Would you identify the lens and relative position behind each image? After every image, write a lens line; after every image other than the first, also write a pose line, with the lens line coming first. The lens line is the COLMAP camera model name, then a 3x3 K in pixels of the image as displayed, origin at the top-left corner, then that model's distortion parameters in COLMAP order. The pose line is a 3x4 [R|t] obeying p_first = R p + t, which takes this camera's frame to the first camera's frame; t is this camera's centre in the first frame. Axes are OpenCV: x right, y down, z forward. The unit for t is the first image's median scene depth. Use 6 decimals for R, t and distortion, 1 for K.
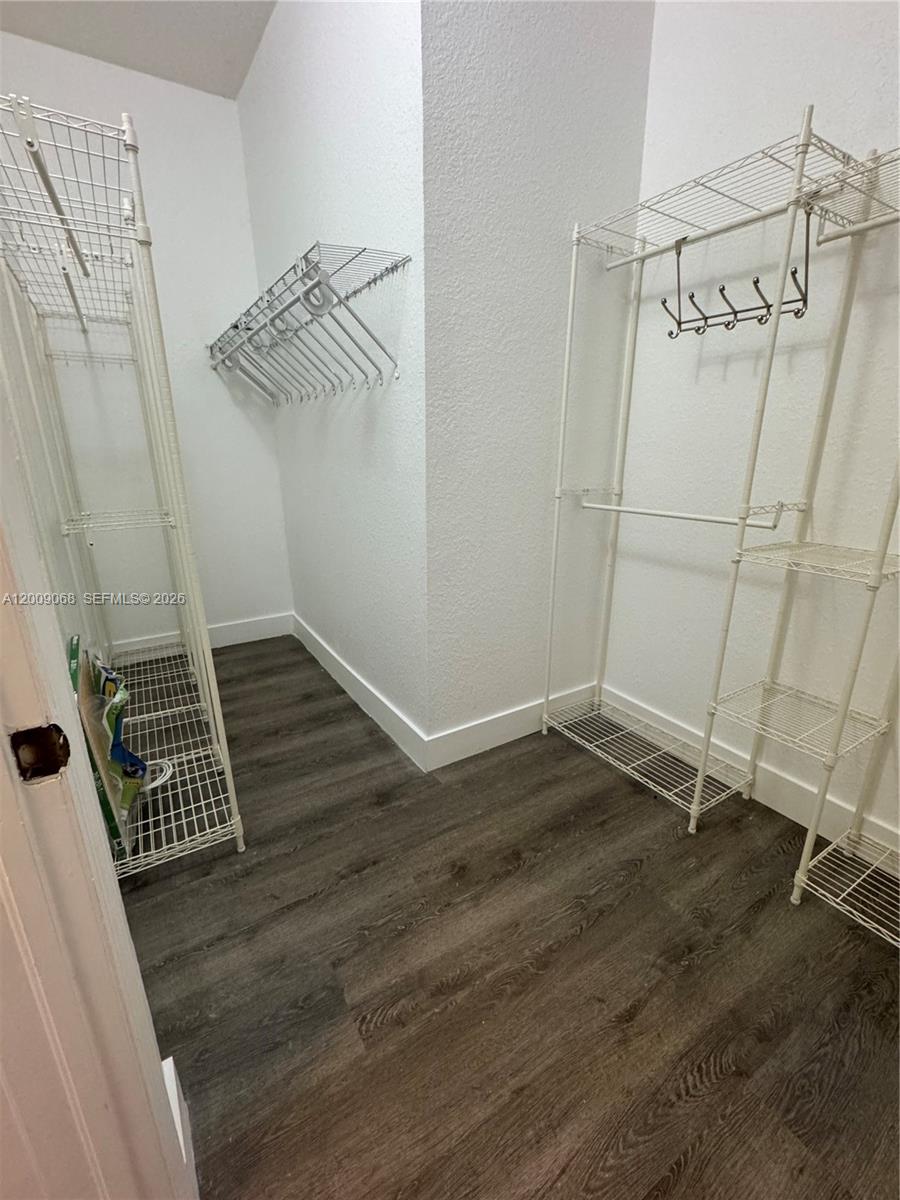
lens RADIAL K [[518.4, 0, 453.8], [0, 518.4, 602.4], [0, 0, 1]] dist [-0.001913, -0.000158]
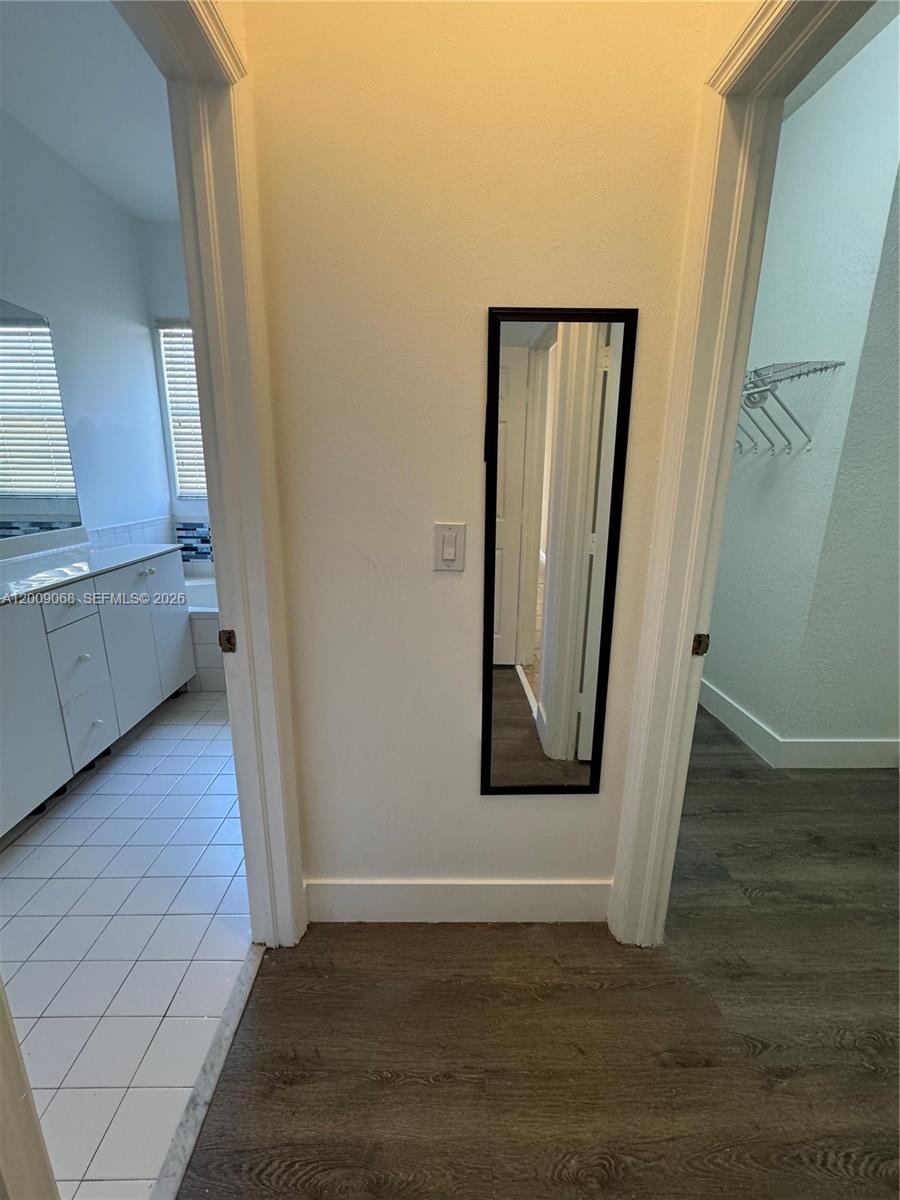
lens RADIAL K [[518.4, 0, 448.0], [0, 518.4, 600.5], [0, 0, 1]] dist [-0.001913, -0.000158]
pose [[0.858890, 0.142831, -0.491841, -0.210976], [-0.166696, 0.985997, -0.004763, 0.094986], [0.484273, 0.086079, 0.870672, -0.557478]]
